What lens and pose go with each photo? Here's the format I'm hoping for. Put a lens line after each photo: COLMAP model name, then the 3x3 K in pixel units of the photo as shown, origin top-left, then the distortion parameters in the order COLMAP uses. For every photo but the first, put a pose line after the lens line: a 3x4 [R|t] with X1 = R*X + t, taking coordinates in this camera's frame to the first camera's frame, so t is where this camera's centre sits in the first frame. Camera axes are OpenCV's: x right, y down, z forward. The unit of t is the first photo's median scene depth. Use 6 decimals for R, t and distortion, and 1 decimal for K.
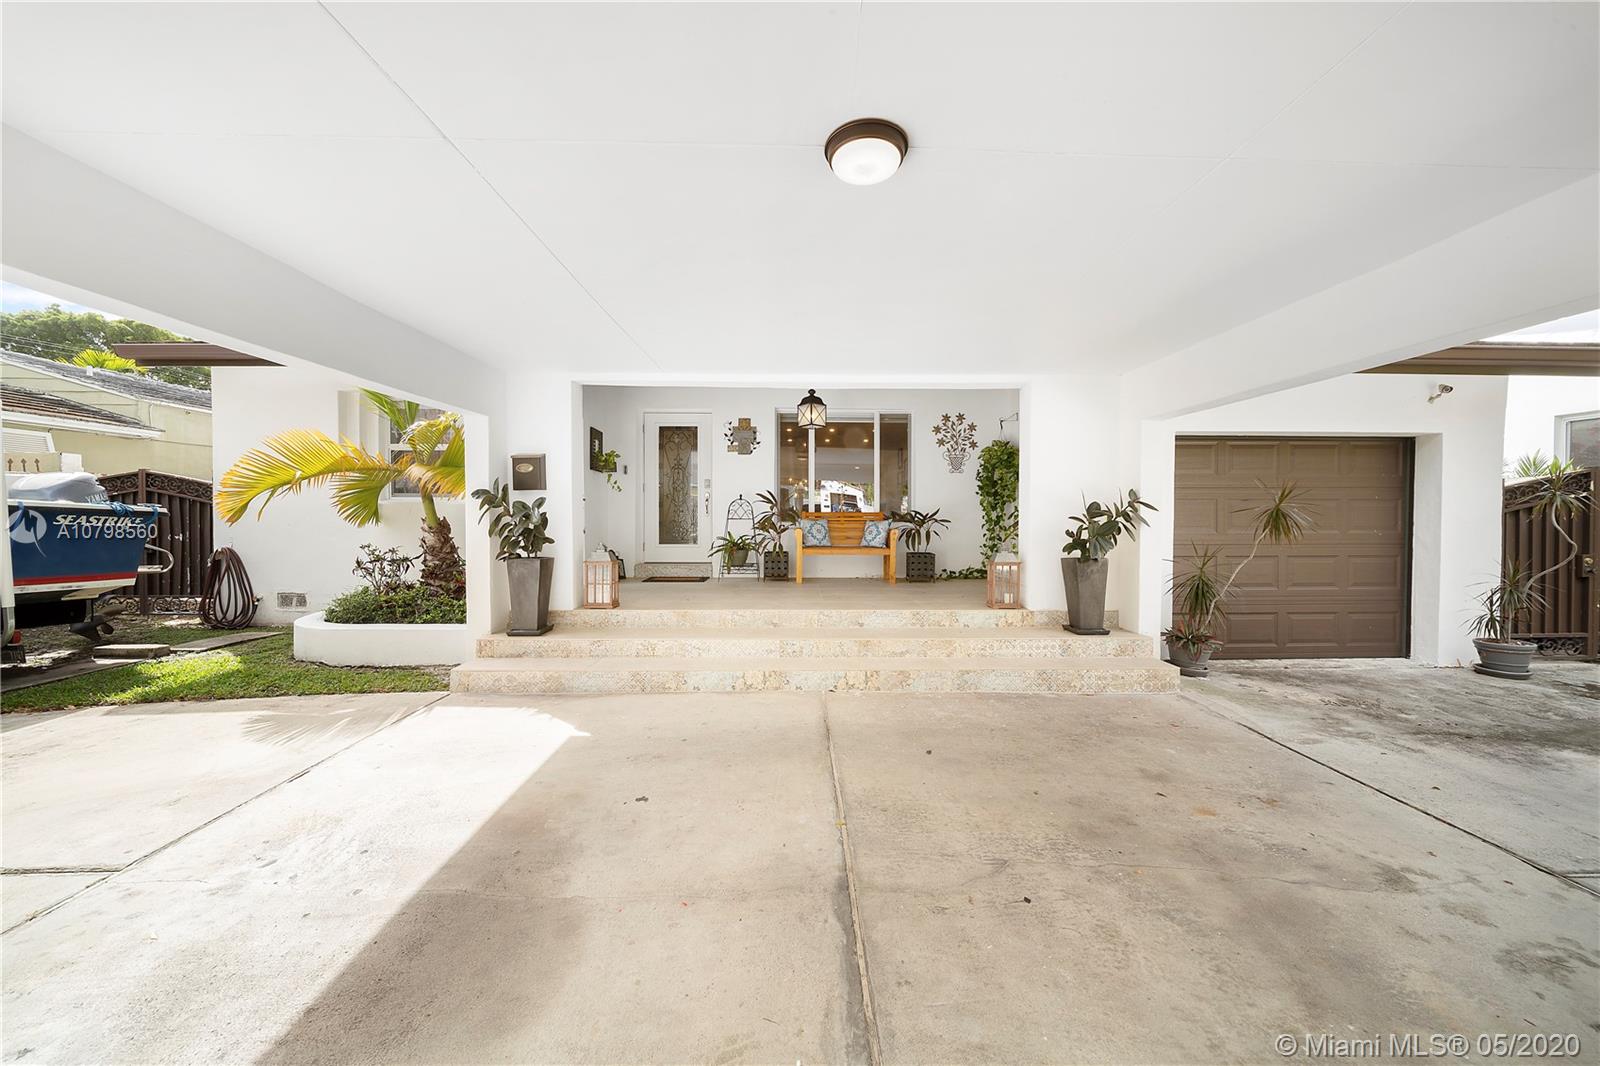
lens RADIAL K [[559.0, 0, 805.8], [0, 559.0, 529.3], [0, 0, 1]] dist [-0.001461, -0.001944]
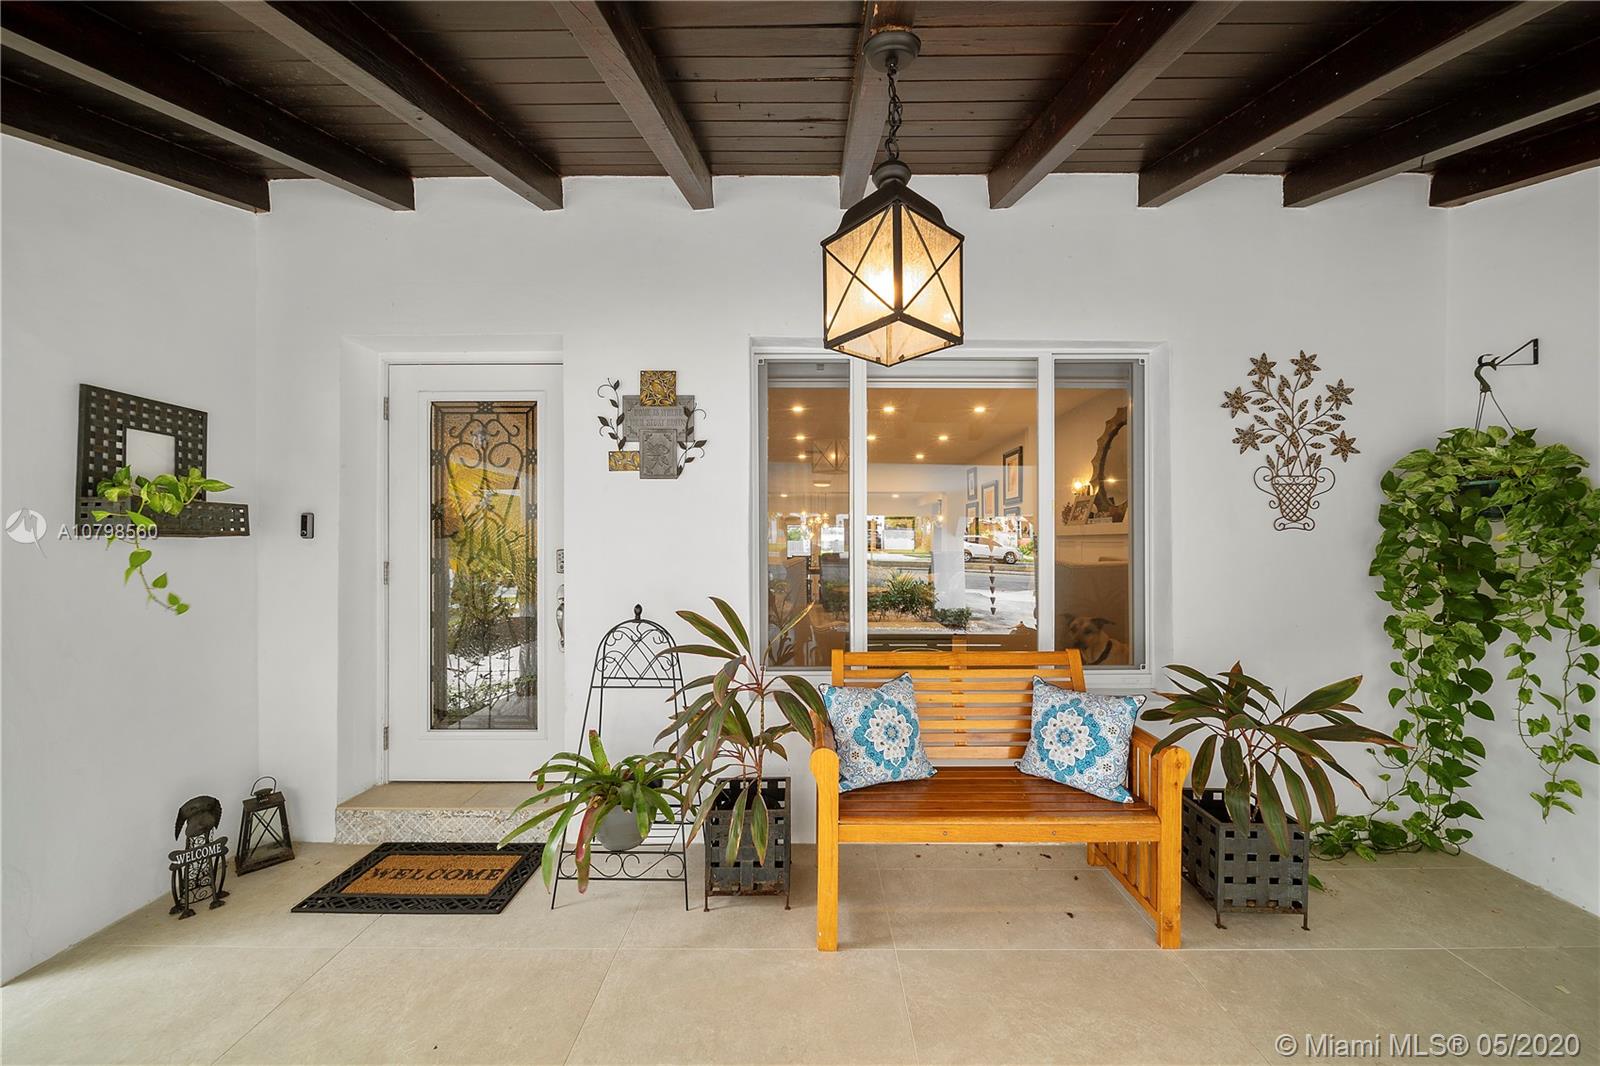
lens RADIAL K [[559.0, 0, 805.8], [0, 559.0, 529.3], [0, 0, 1]] dist [-0.001461, -0.001944]
pose [[0.999731, -0.003216, -0.022981, -0.014534], [0.002398, 0.999366, -0.035534, -0.090795], [0.023081, 0.035469, 0.999104, 0.663795]]
